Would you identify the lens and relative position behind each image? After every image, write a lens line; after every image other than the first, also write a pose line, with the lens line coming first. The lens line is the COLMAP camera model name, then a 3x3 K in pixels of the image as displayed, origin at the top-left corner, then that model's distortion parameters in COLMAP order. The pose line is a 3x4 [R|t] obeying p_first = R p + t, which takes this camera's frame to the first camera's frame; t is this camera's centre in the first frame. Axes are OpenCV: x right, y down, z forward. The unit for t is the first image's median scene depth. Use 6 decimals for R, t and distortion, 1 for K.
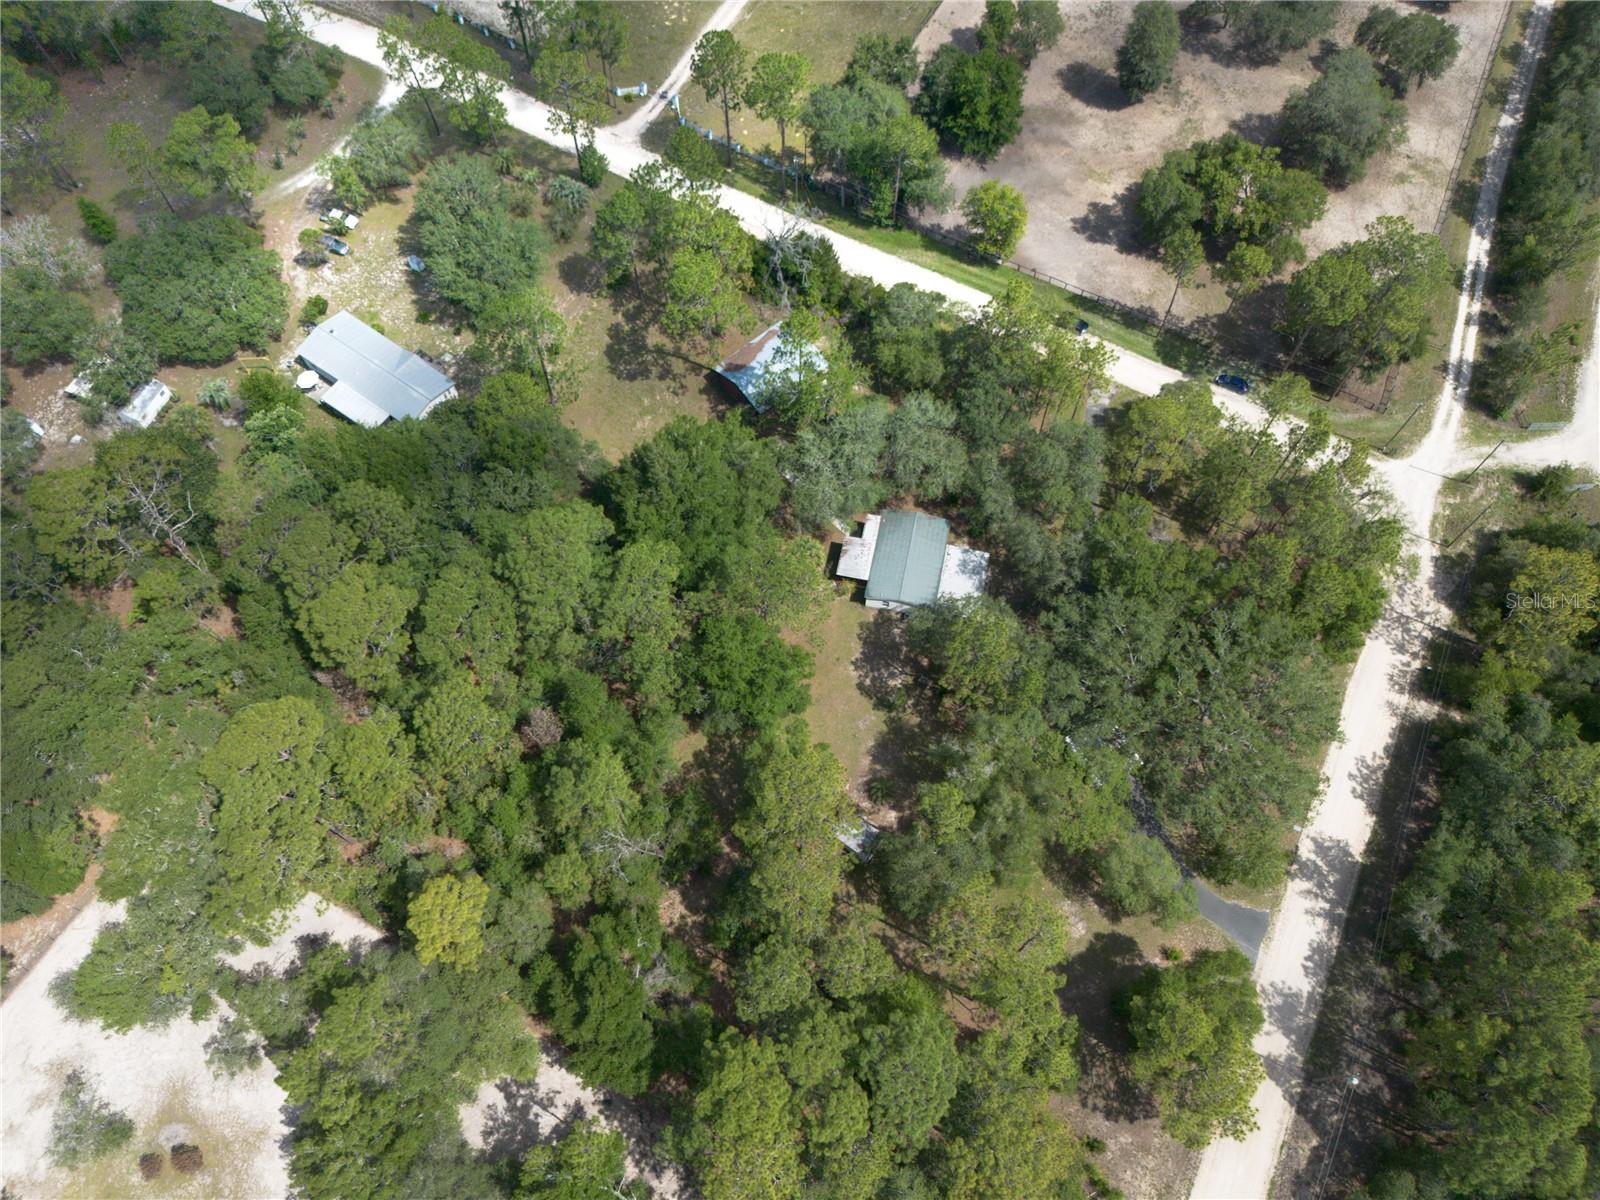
lens RADIAL K [[1121.5, 0, 800.0], [0, 1121.5, 600.0], [0, 0, 1]] dist [0.053163, -0.046812]
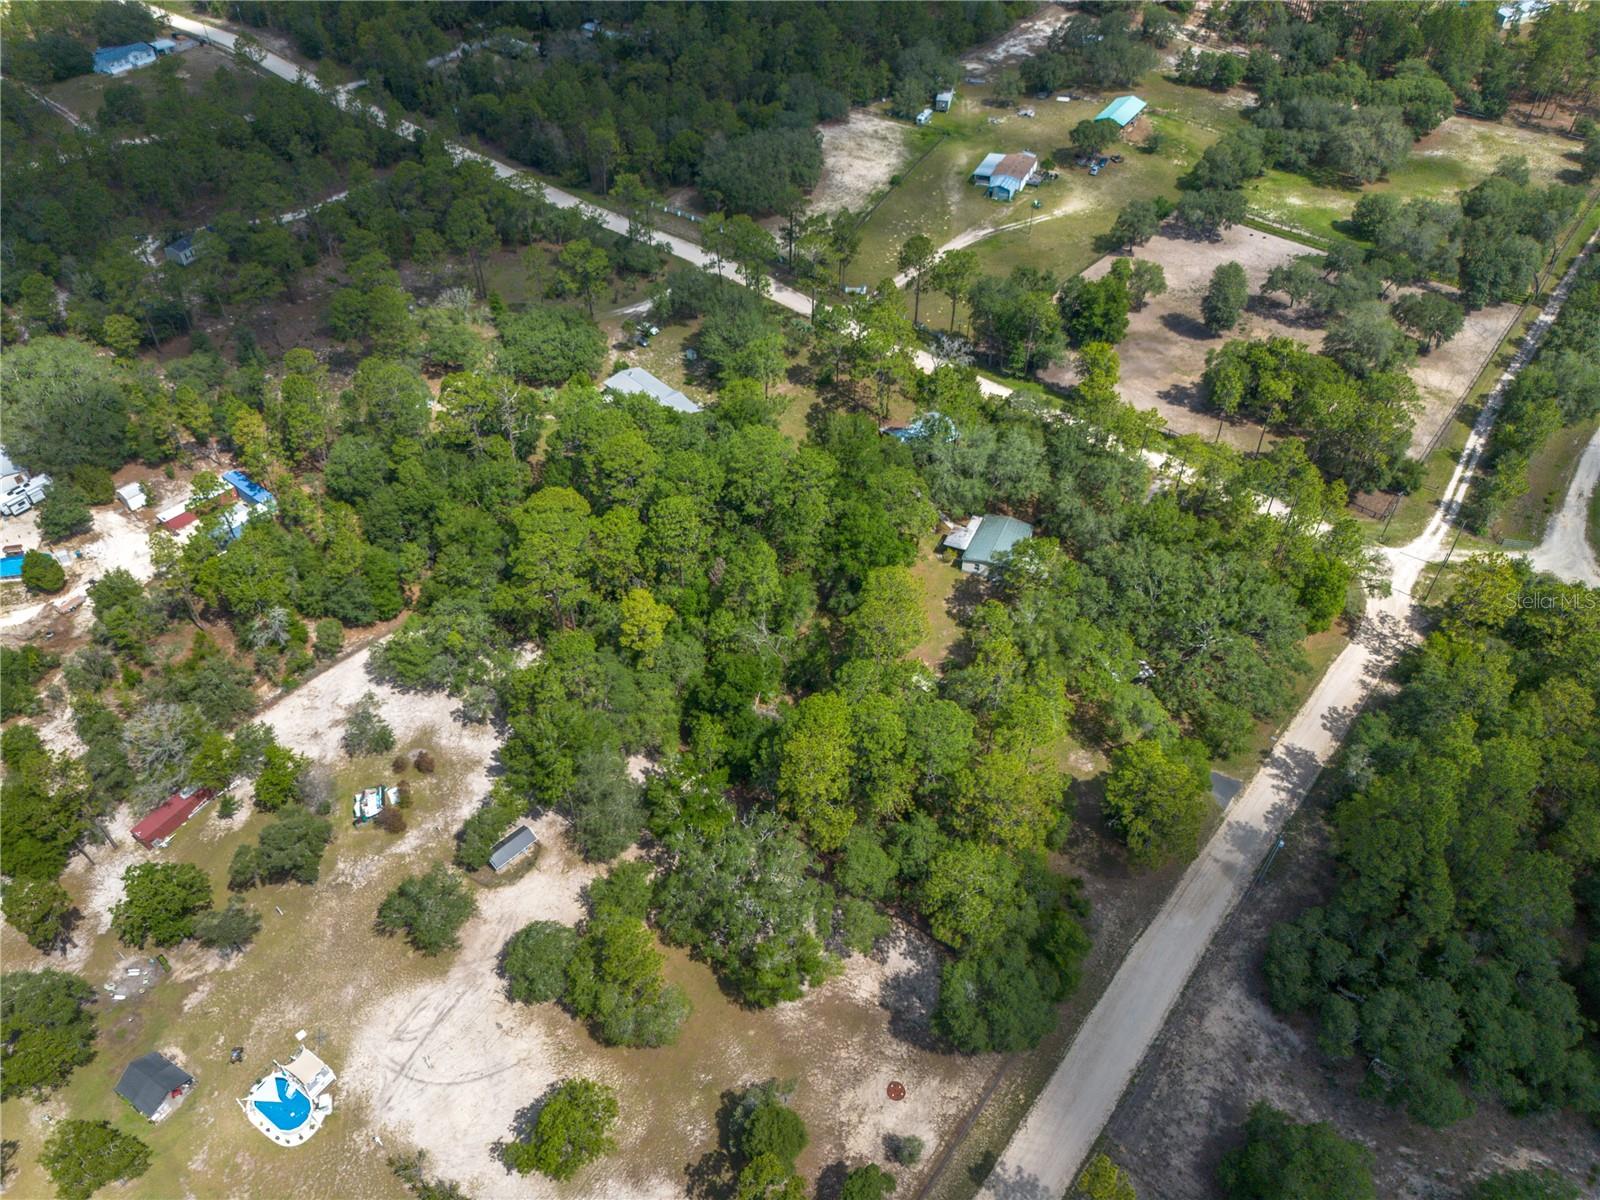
lens RADIAL K [[1121.5, 0, 800.0], [0, 1121.5, 600.0], [0, 0, 1]] dist [0.053163, -0.046812]
pose [[0.976625, 0.145559, -0.158167, 0.082423], [-0.191822, 0.922222, -0.335725, 0.500442], [0.096997, 0.358217, 0.928586, -0.247396]]
